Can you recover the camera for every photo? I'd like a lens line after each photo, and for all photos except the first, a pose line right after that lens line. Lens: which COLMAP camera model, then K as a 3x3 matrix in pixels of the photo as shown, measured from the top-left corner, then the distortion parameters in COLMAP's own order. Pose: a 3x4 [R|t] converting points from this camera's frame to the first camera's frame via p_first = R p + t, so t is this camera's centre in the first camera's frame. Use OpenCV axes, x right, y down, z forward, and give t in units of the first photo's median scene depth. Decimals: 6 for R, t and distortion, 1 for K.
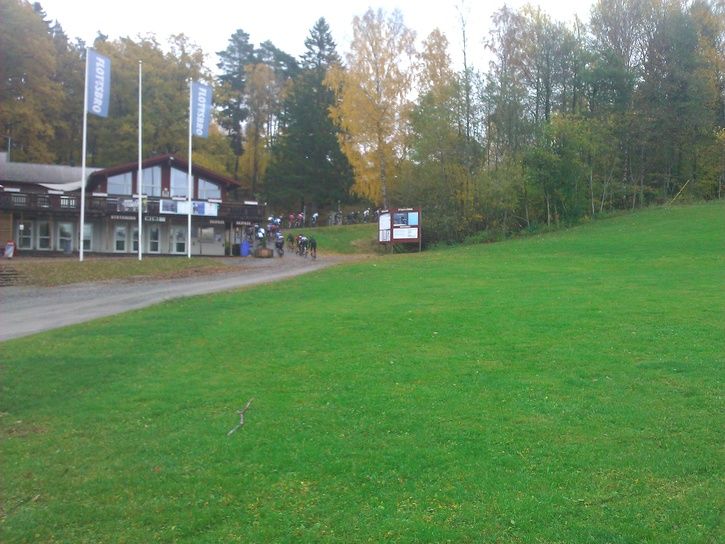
lens RADIAL K [[797.7, 0, 370.9], [0, 797.7, 270.2], [0, 0, 1]] dist [0.061984, -0.255348]
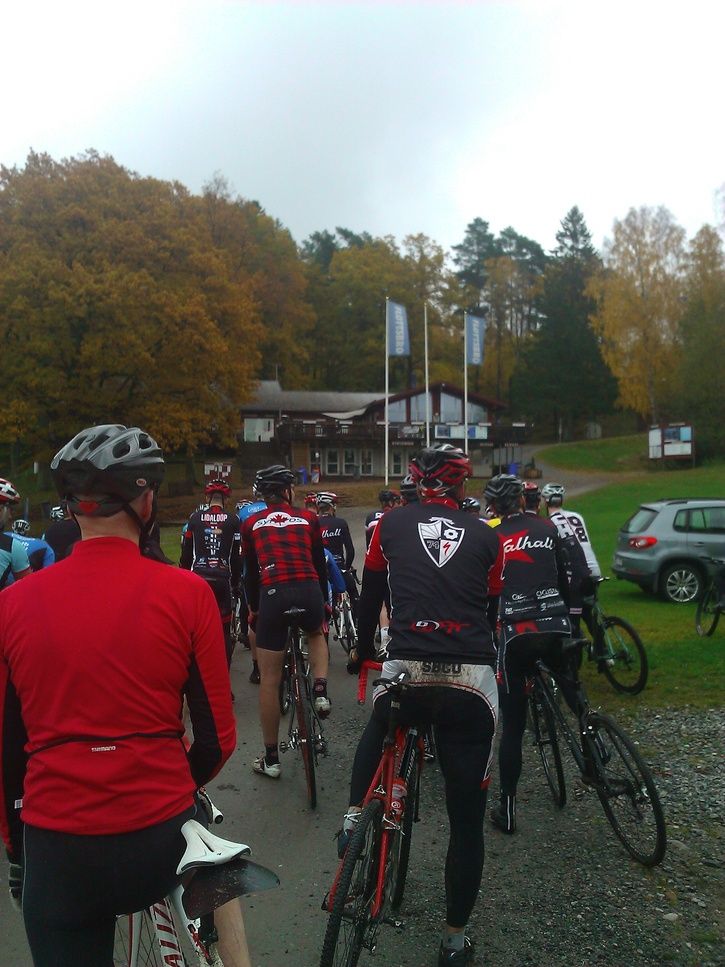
lens RADIAL K [[1103.3, 0, 362.5], [0, 1103.3, 483.5], [0, 0, 1]] dist [0.016850, -0.007328]
pose [[0.973136, -0.017303, -0.229582, -0.020575], [0.016381, 0.999848, -0.005922, -0.003788], [0.229649, 0.002002, 0.973271, -0.363782]]
